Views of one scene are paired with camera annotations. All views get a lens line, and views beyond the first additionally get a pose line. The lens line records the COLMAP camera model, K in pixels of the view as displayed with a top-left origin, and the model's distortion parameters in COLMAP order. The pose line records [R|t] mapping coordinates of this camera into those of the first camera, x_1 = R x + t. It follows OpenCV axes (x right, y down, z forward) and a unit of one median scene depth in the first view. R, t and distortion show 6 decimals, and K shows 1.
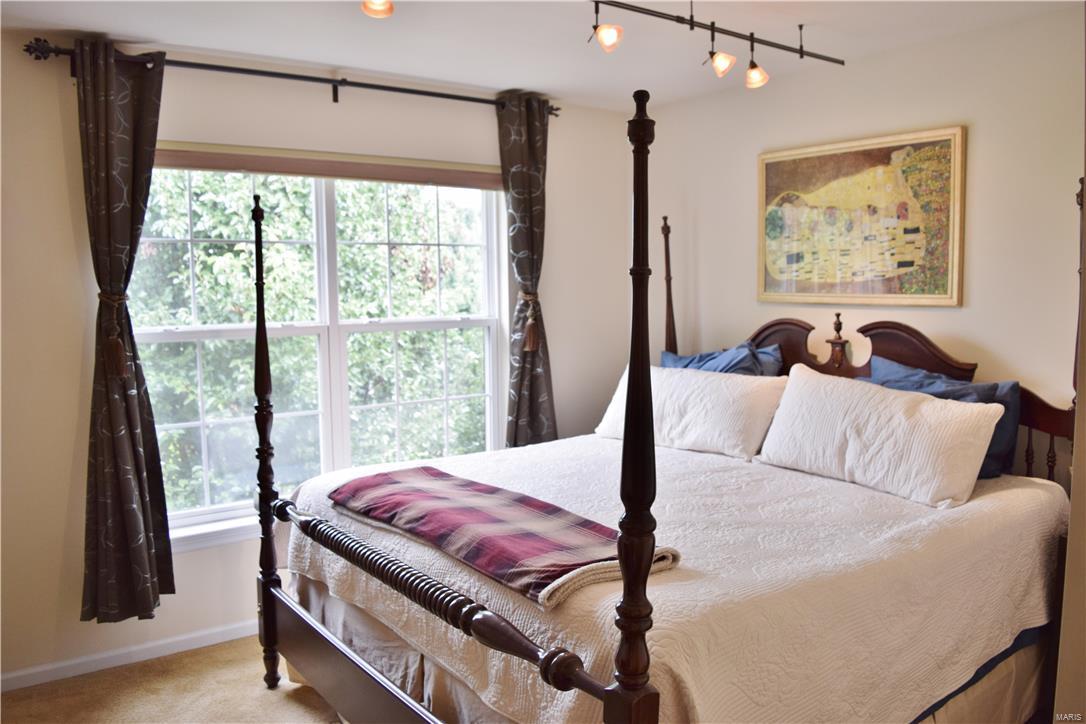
lens RADIAL K [[858.7, 0, 543.0], [0, 858.7, 362.0], [0, 0, 1]] dist [-0.082941, 0.010601]
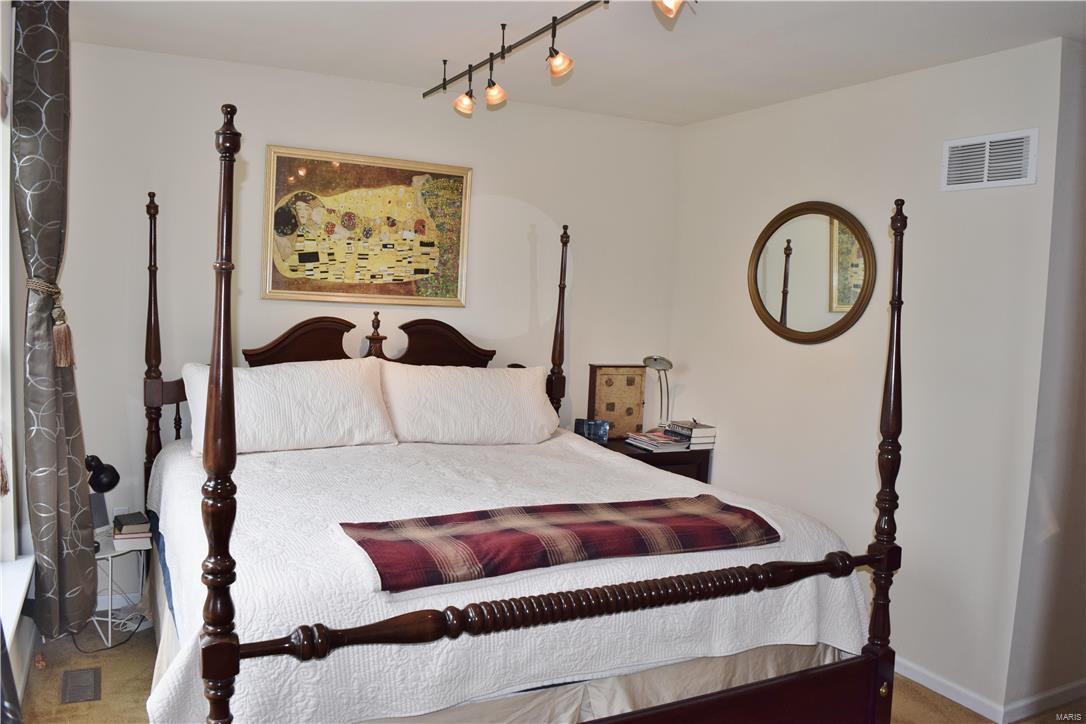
lens RADIAL K [[858.7, 0, 543.0], [0, 858.7, 362.0], [0, 0, 1]] dist [-0.082941, 0.010601]
pose [[0.166776, -0.061294, 0.984088, -0.723365], [0.040354, 0.997654, 0.055300, -0.045828], [-0.985169, 0.030490, 0.168858, 0.604981]]
